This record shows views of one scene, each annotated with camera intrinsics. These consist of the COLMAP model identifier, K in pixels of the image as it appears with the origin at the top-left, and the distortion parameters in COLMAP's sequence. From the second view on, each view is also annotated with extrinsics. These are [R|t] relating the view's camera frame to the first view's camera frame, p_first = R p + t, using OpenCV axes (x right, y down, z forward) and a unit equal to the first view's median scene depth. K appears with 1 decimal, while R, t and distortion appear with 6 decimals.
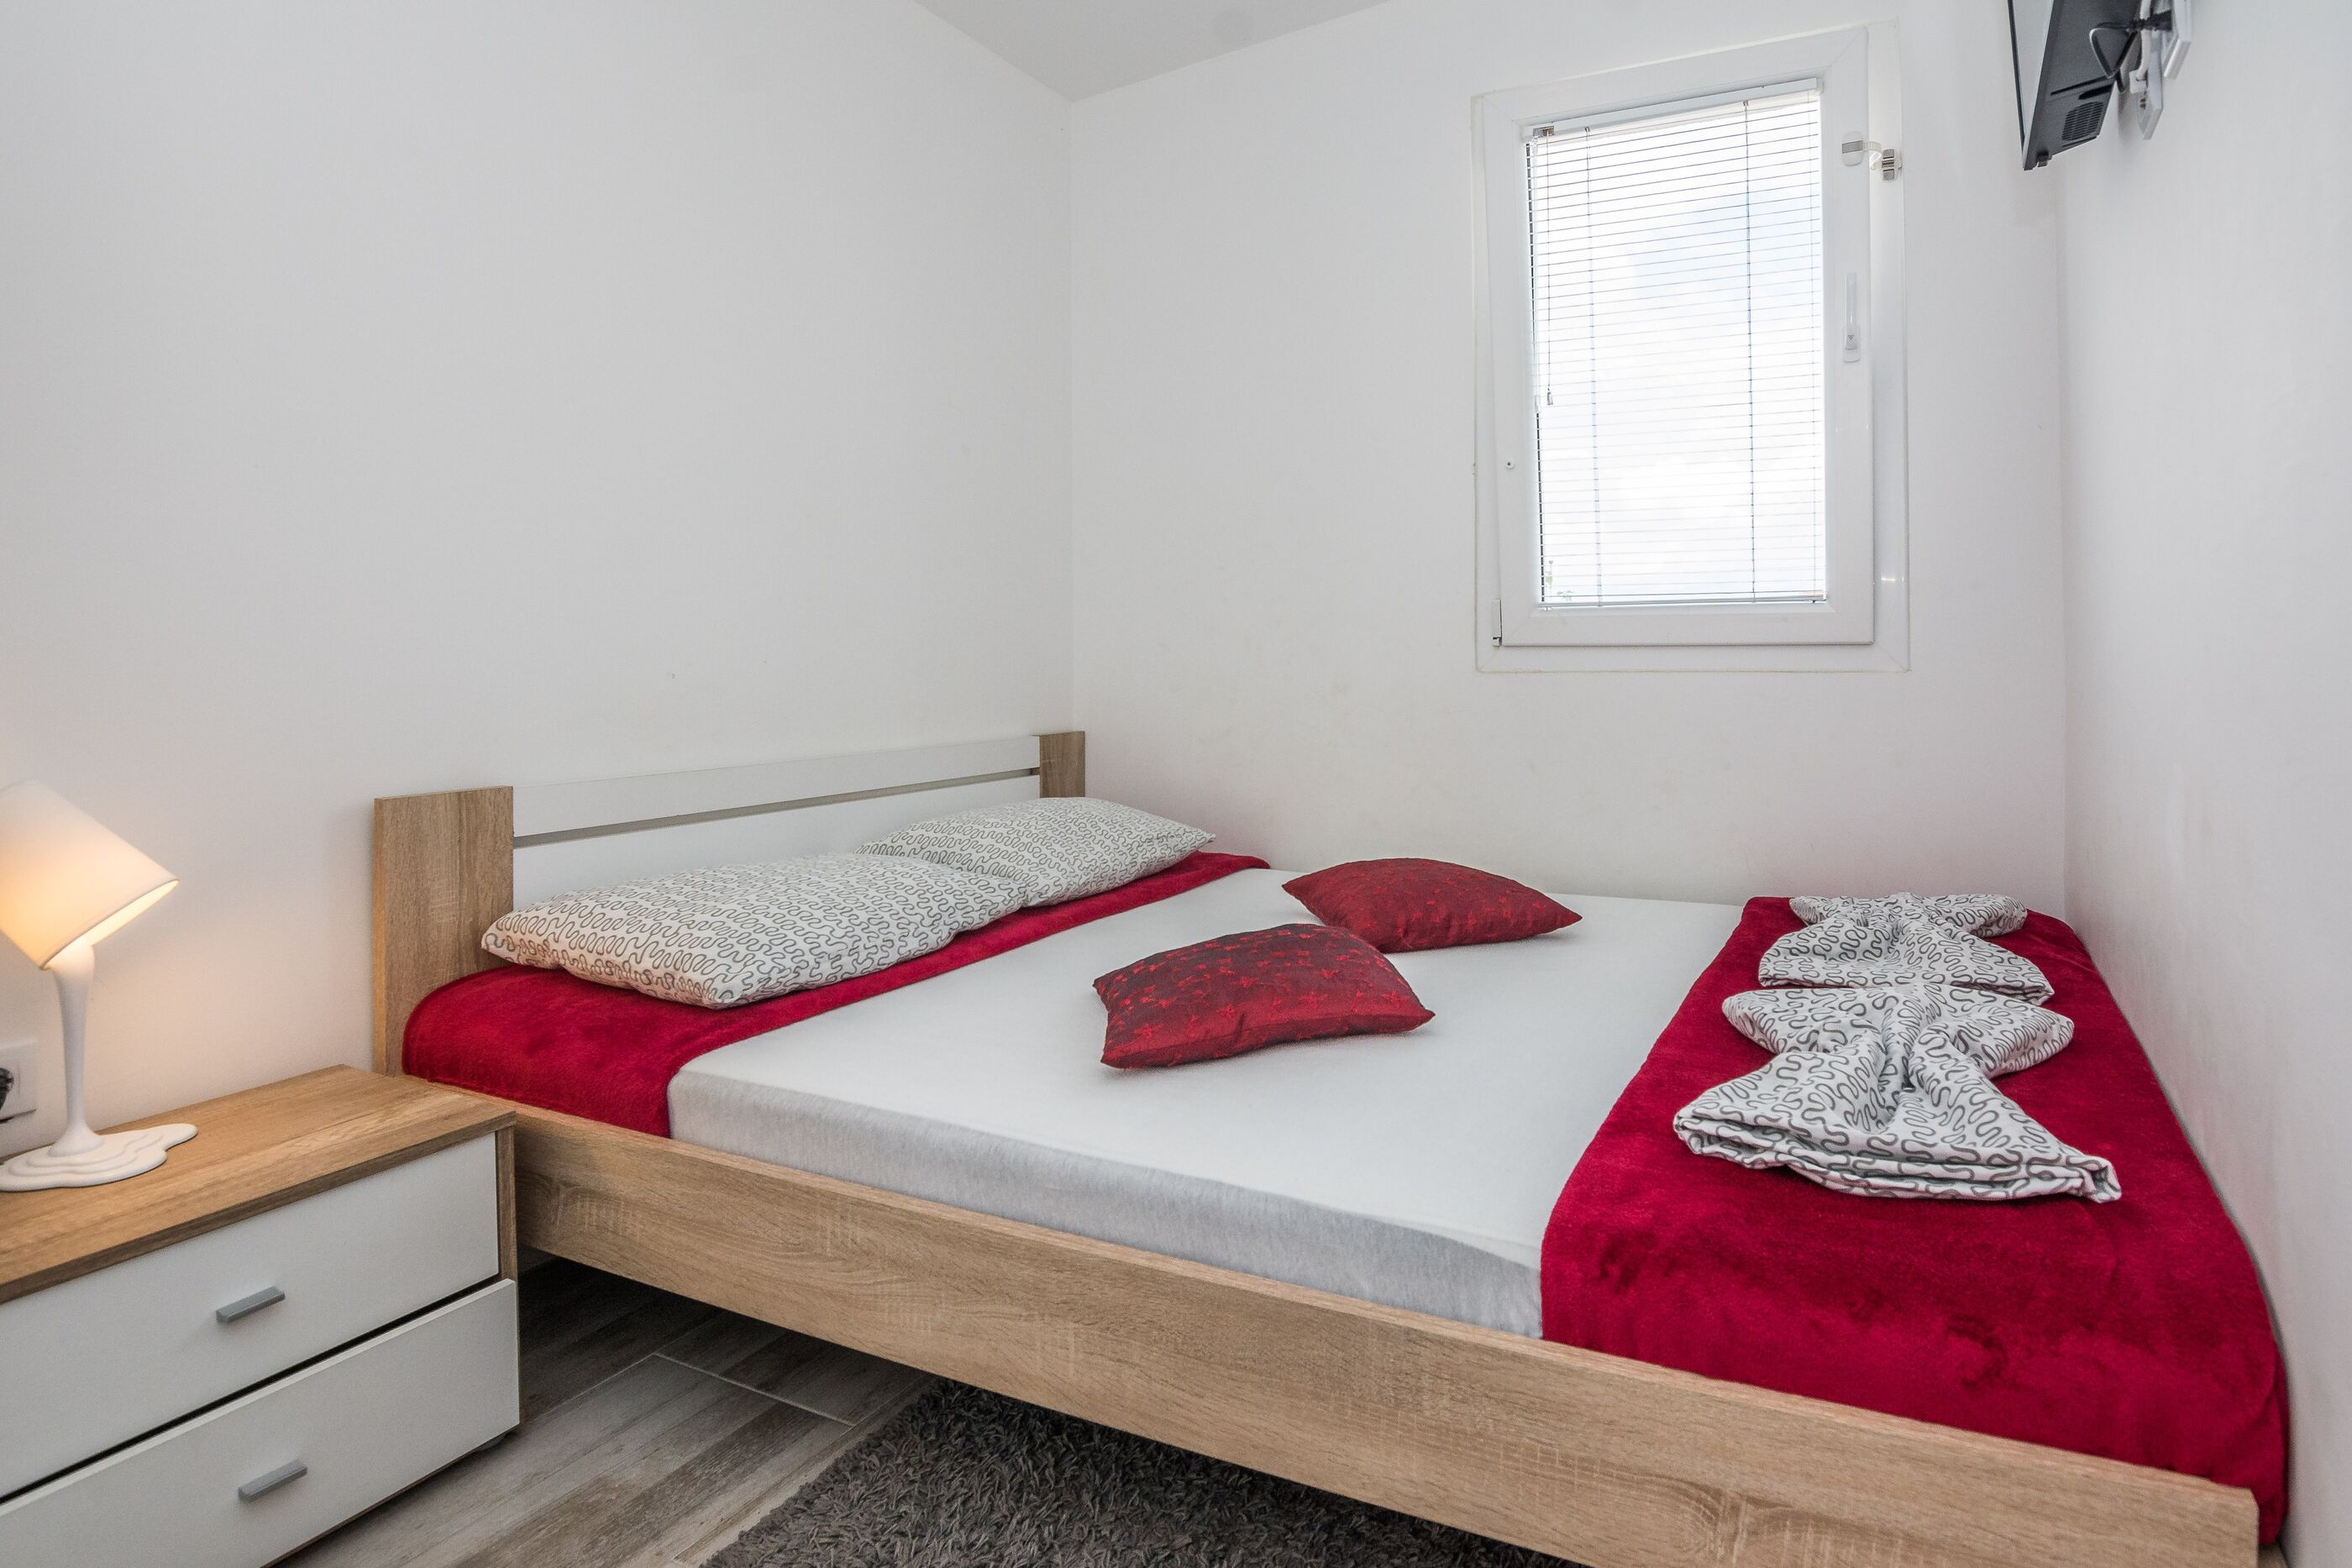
lens RADIAL K [[1194.3, 0, 1415.1], [0, 1194.3, 625.9], [0, 0, 1]] dist [-0.009564, -0.004971]
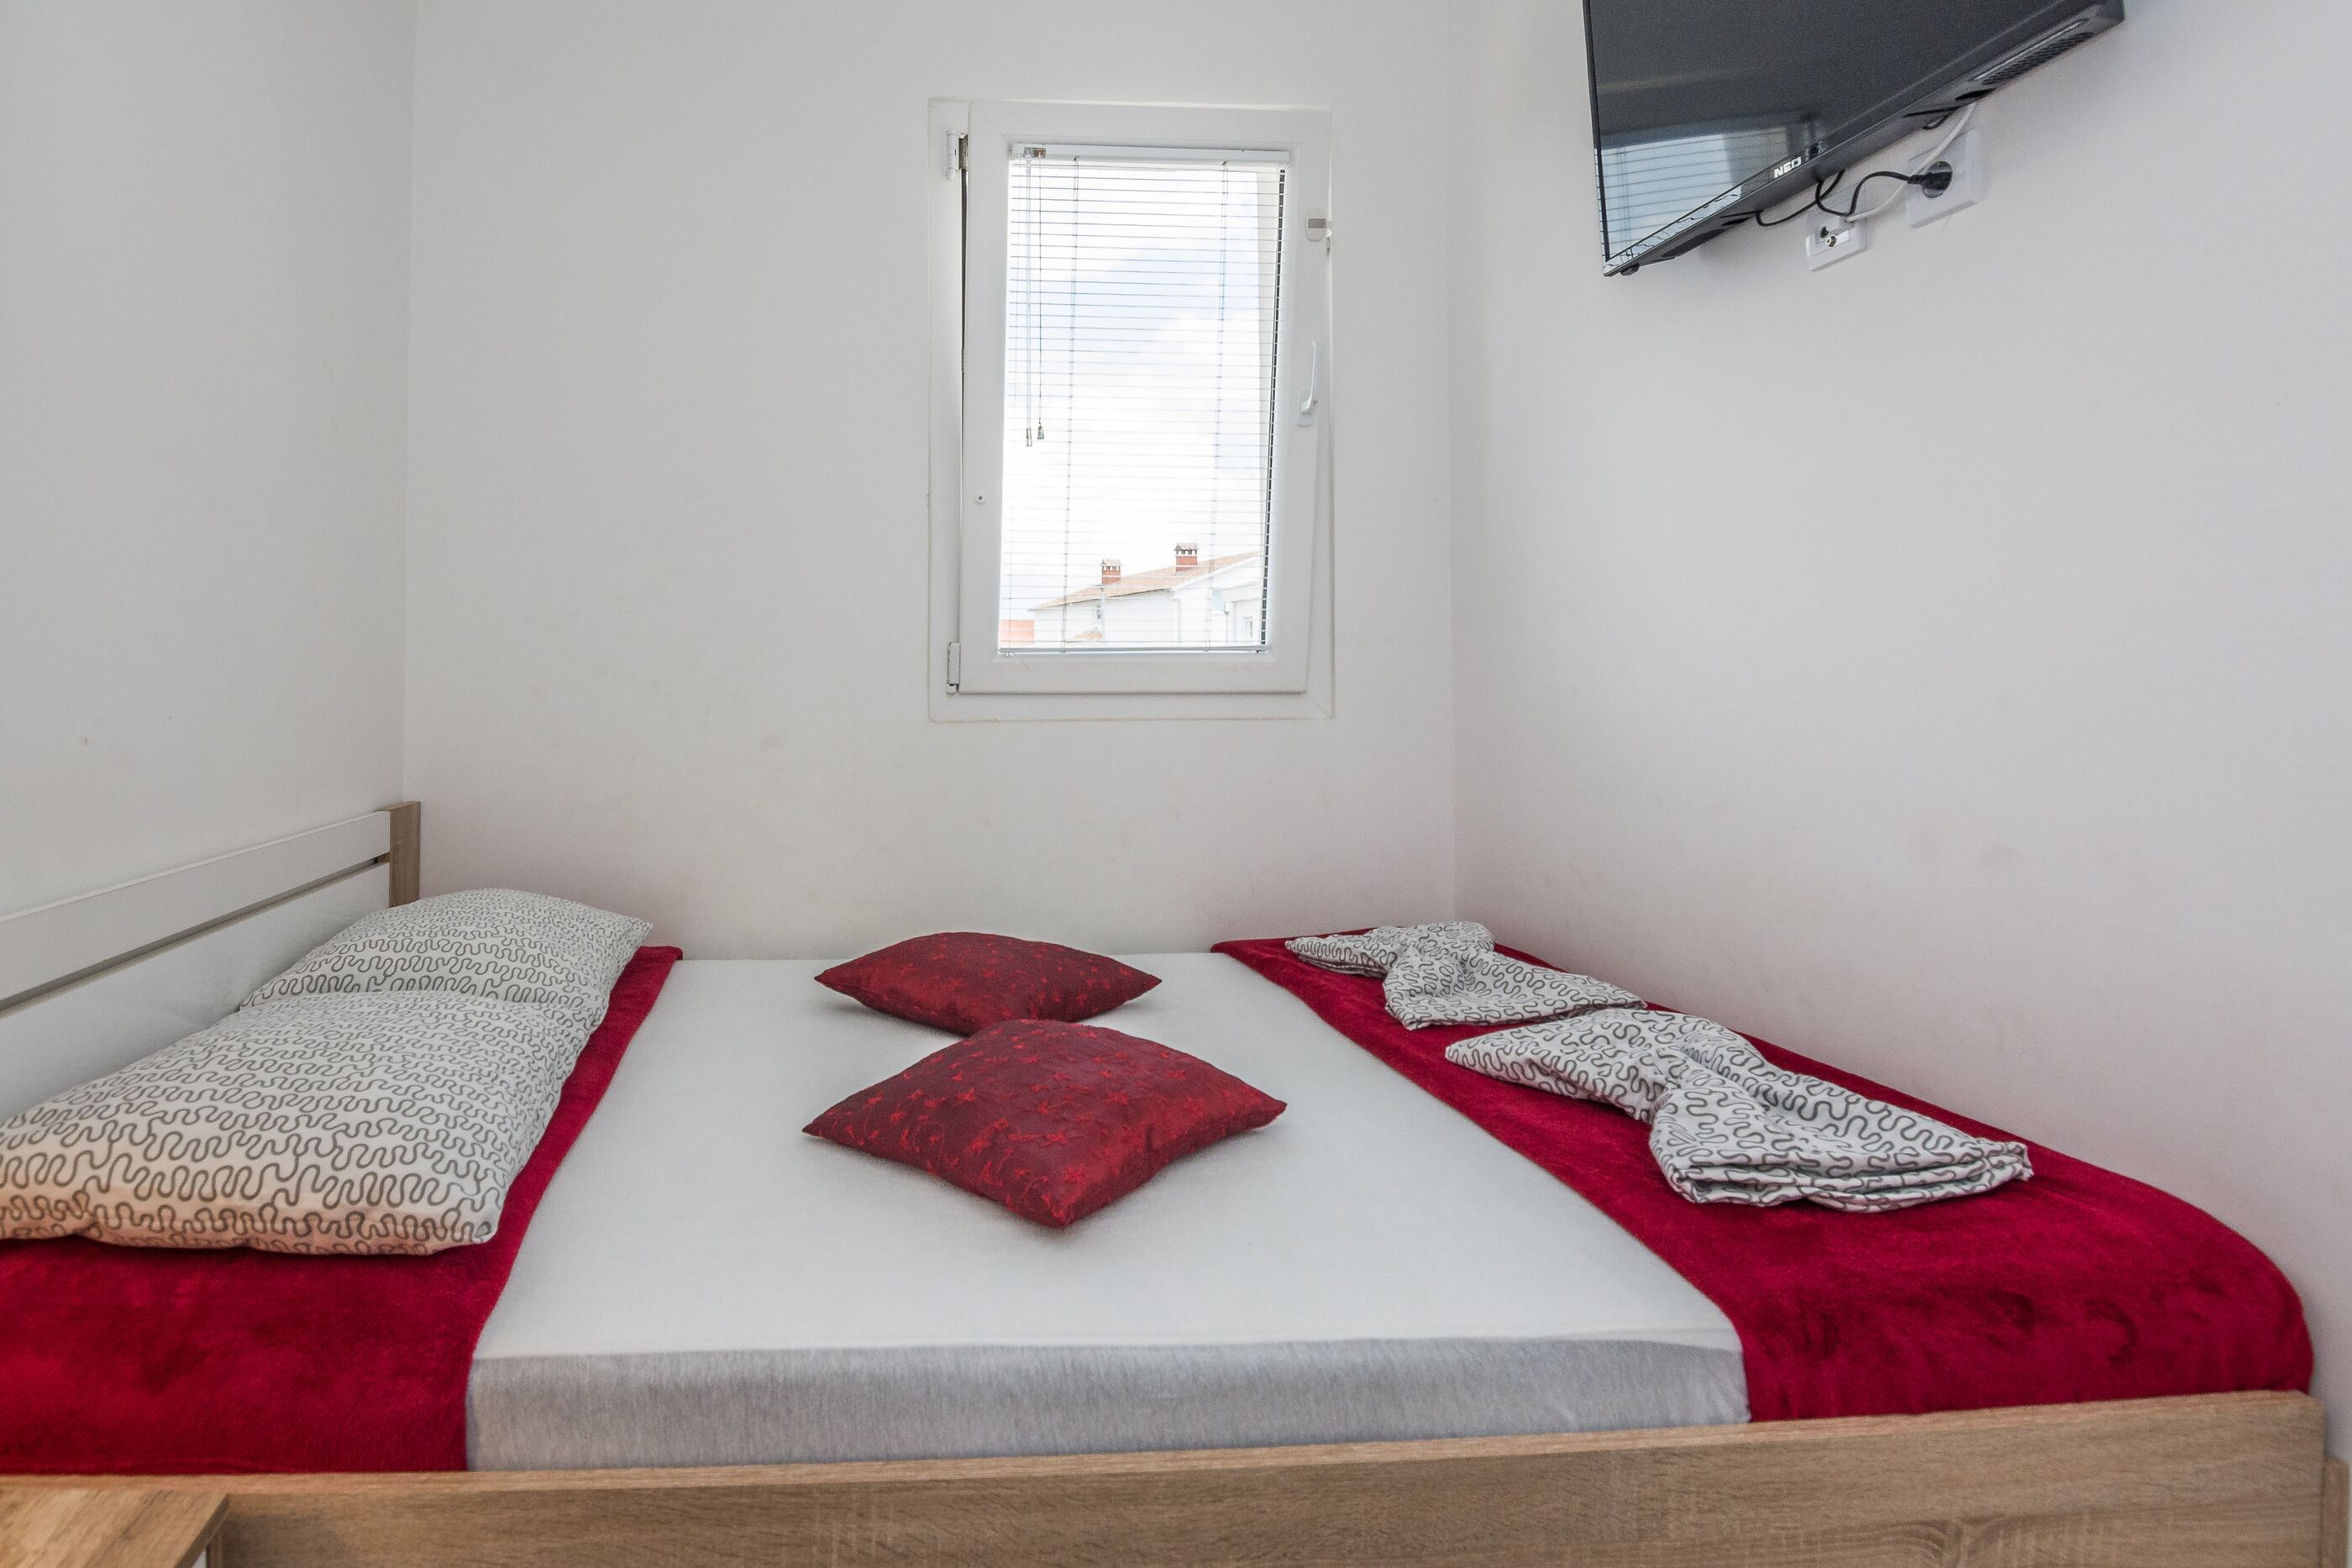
lens RADIAL K [[1213.5, 0, 1165.8], [0, 1213.5, 651.6], [0, 0, 1]] dist [-0.009859, -0.005773]
pose [[0.897112, 0.019384, 0.441378, -0.639683], [-0.012707, 0.999756, -0.018078, -0.002169], [-0.441620, 0.010610, 0.897139, 0.273549]]
